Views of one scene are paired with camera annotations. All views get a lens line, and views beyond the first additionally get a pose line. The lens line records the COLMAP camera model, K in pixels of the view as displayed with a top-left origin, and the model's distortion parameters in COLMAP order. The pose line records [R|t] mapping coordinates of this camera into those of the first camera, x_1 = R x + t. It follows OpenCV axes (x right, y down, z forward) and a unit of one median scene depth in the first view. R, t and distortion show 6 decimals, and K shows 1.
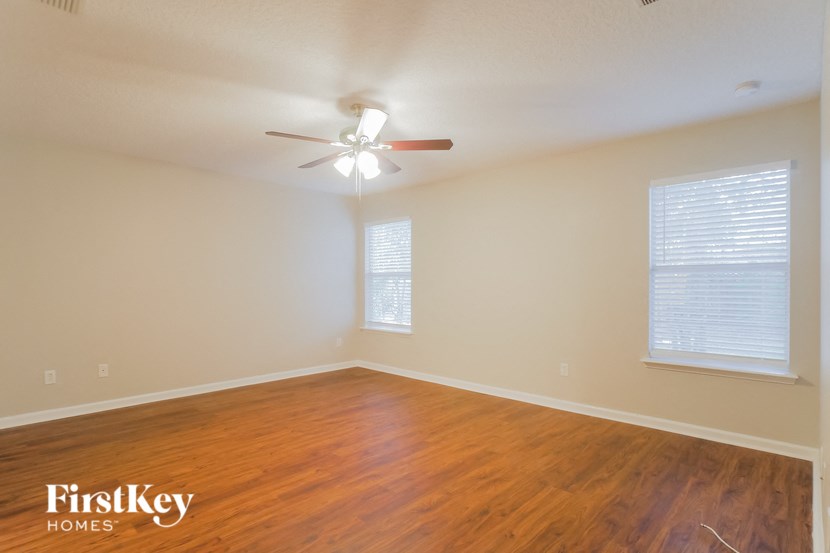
lens RADIAL K [[420.5, 0, 414.7], [0, 420.5, 280.5], [0, 0, 1]] dist [-0.003717, -0.000835]
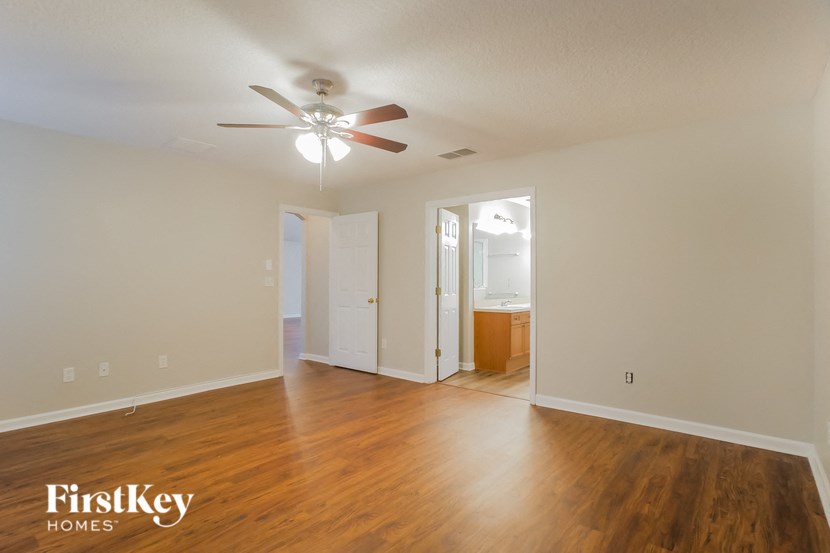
lens RADIAL K [[420.5, 0, 414.9], [0, 420.5, 280.8], [0, 0, 1]] dist [-0.003717, -0.000835]
pose [[-0.997660, -0.004375, -0.068228, -0.303118], [-0.003540, 0.999917, -0.012357, 0.023867], [0.068276, -0.012086, -0.997593, 2.138393]]
